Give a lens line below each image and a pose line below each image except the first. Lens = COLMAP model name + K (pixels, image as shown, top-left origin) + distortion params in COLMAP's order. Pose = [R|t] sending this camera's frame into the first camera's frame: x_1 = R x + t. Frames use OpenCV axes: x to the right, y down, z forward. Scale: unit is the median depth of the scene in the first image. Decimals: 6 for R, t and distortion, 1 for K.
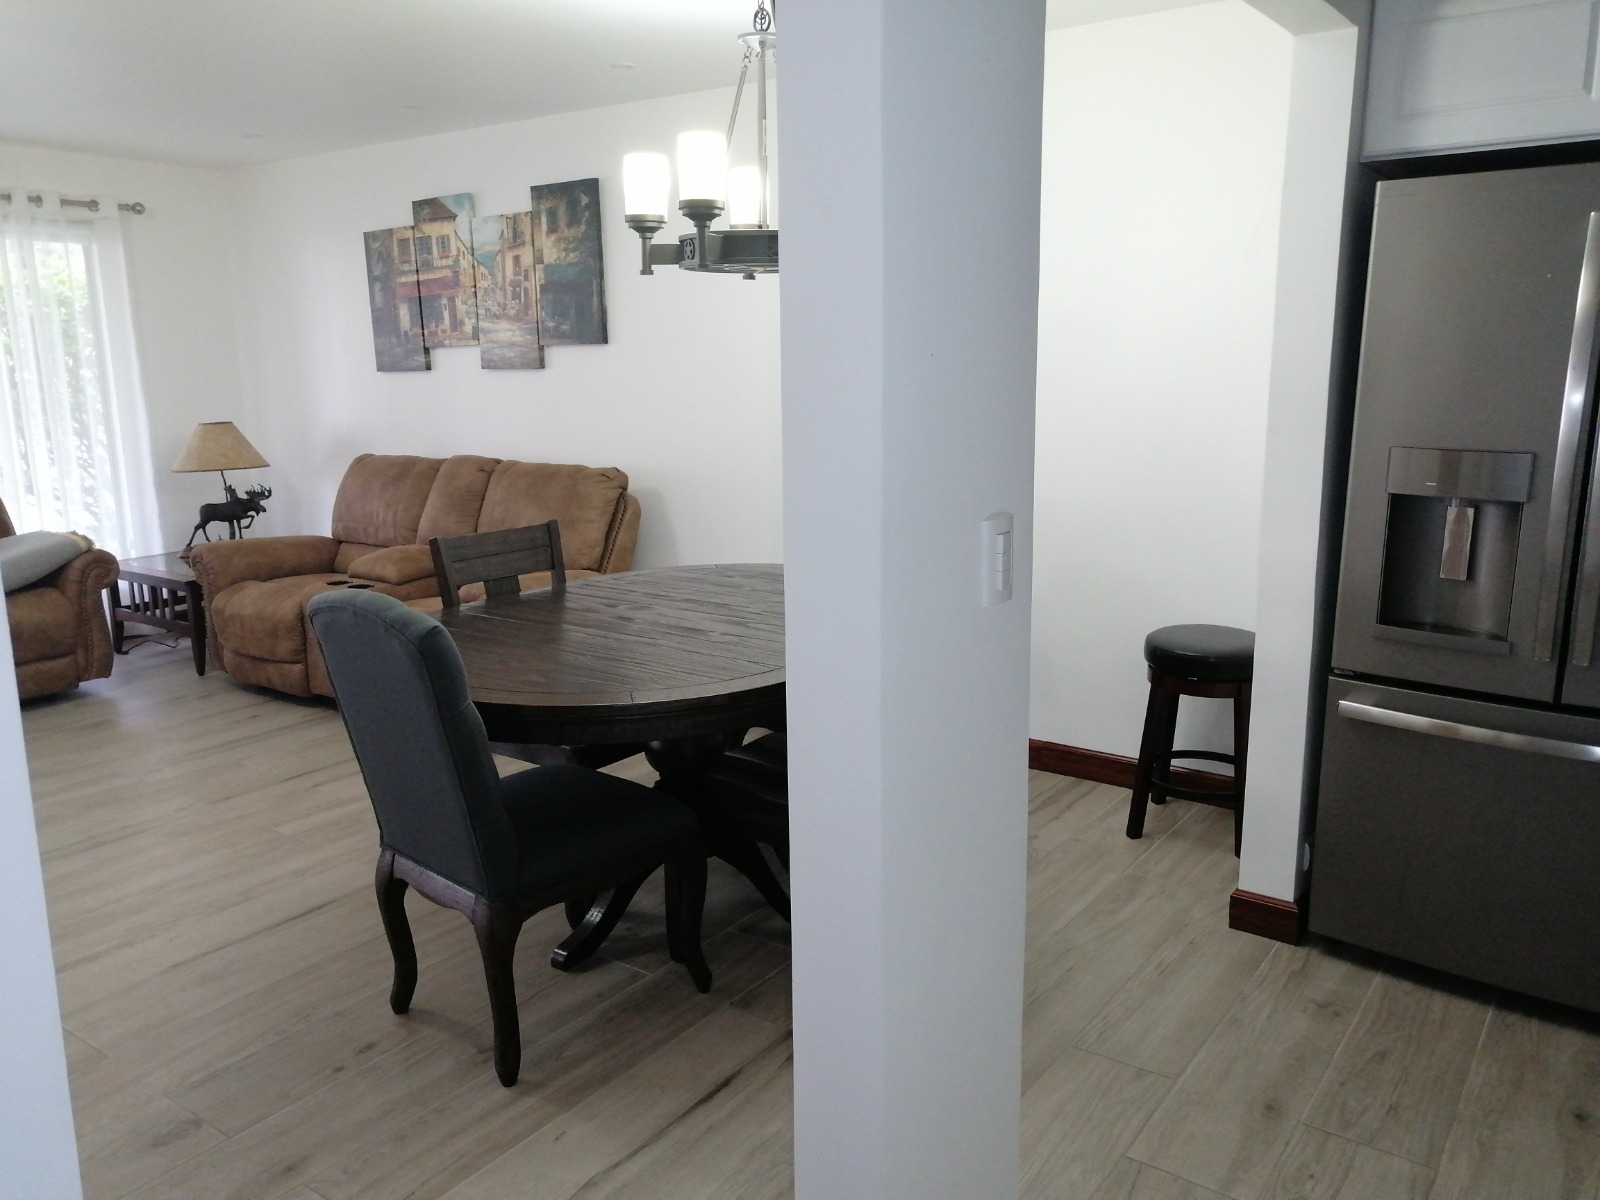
lens RADIAL K [[1235.8, 0, 798.7], [0, 1235.8, 588.3], [0, 0, 1]] dist [-0.008232, 0.041957]
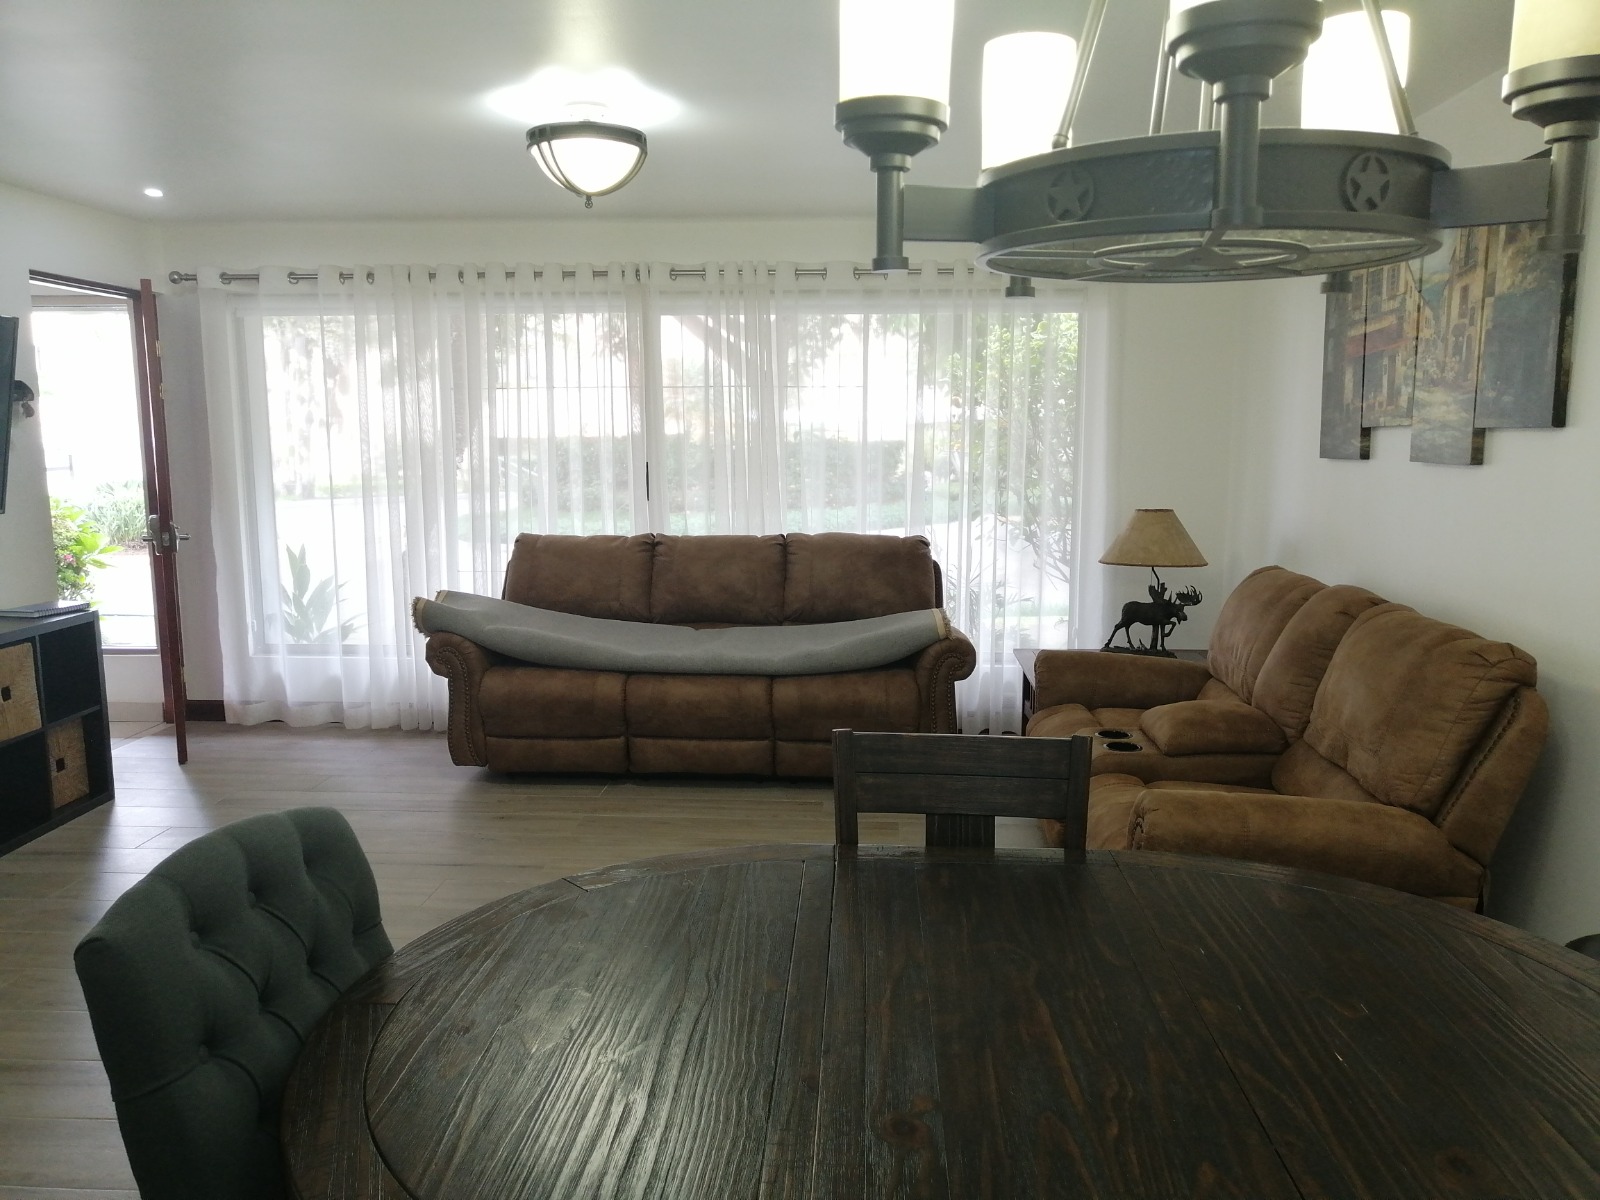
lens RADIAL K [[1235.8, 0, 807.3], [0, 1235.8, 605.6], [0, 0, 1]] dist [-0.008232, 0.041957]
pose [[0.538217, 0.137624, -0.831494, 0.140662], [-0.169507, 0.984094, 0.053161, -0.086223], [0.825585, 0.112332, 0.552984, 0.394789]]
